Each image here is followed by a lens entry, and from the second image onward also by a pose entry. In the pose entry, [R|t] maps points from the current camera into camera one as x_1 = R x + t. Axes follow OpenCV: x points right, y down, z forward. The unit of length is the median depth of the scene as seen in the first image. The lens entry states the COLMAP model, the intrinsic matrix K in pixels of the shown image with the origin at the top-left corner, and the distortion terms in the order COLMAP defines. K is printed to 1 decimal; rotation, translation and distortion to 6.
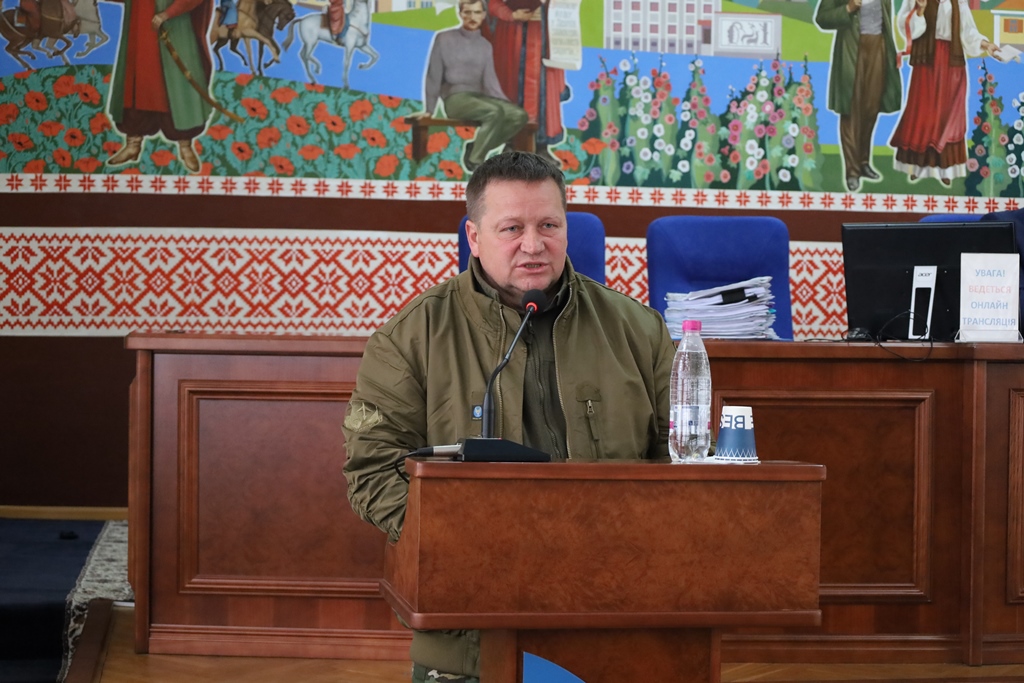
lens RADIAL K [[1877.8, 0, 510.9], [0, 1877.8, 343.4], [0, 0, 1]] dist [-0.034903, 0.000000]
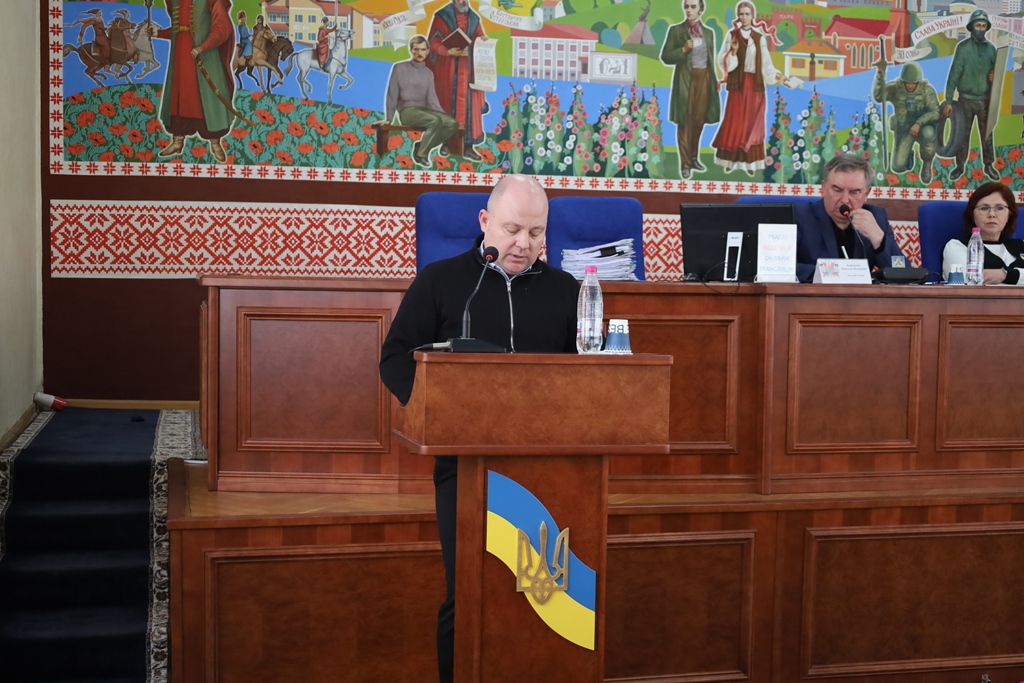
lens RADIAL K [[1498.7, 0, 513.9], [0, 1498.7, 340.4], [0, 0, 1]] dist [0.036558, 0.000000]
pose [[0.997537, -0.000265, 0.070140, -0.029963], [-0.002082, 0.999440, 0.033391, 0.004293], [-0.070110, -0.033455, 0.996978, -0.141107]]
